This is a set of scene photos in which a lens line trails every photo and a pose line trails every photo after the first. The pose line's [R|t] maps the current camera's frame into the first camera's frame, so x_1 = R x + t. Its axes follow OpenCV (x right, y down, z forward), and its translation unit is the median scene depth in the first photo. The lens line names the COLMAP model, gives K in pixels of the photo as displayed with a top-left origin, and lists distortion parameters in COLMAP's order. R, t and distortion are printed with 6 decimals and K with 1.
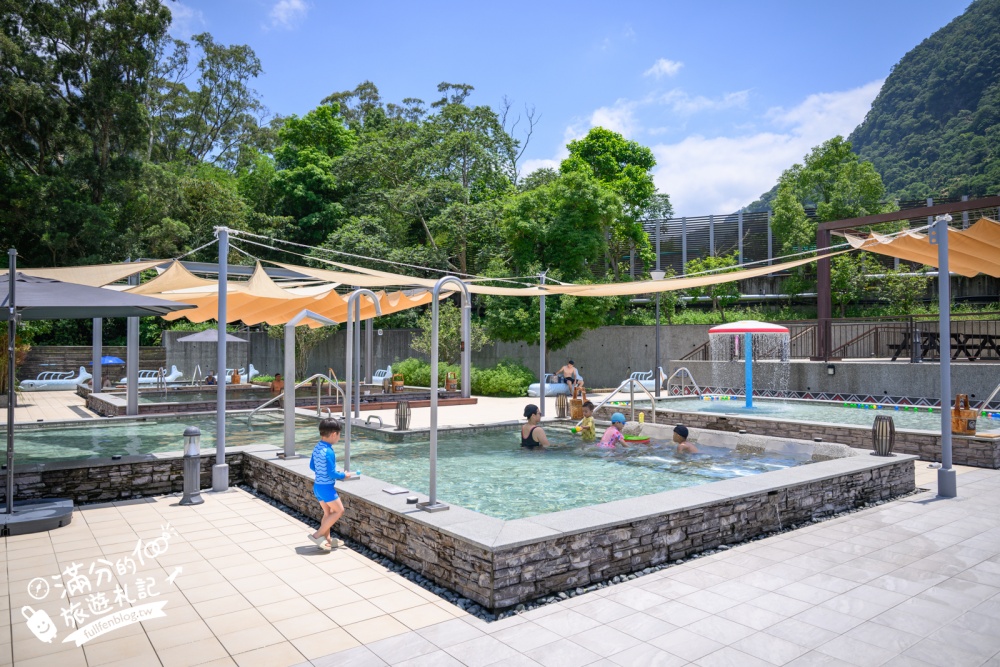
lens RADIAL K [[677.5, 0, 500.4], [0, 677.5, 339.9], [0, 0, 1]] dist [0.002413, -0.002762]
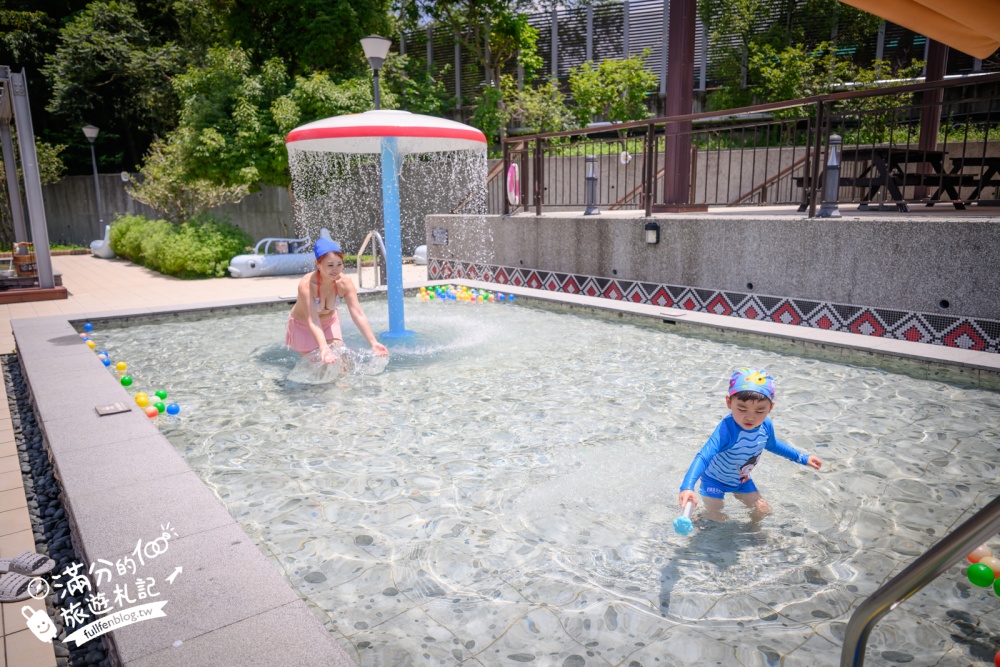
lens RADIAL K [[677.5, 0, 492.2], [0, 677.5, 329.6], [0, 0, 1]] dist [0.002413, -0.002762]
pose [[0.999948, -0.009507, -0.003742, 0.358296], [0.010057, 0.980476, 0.196381, 0.015732], [0.001802, -0.196409, 0.980520, 0.502702]]
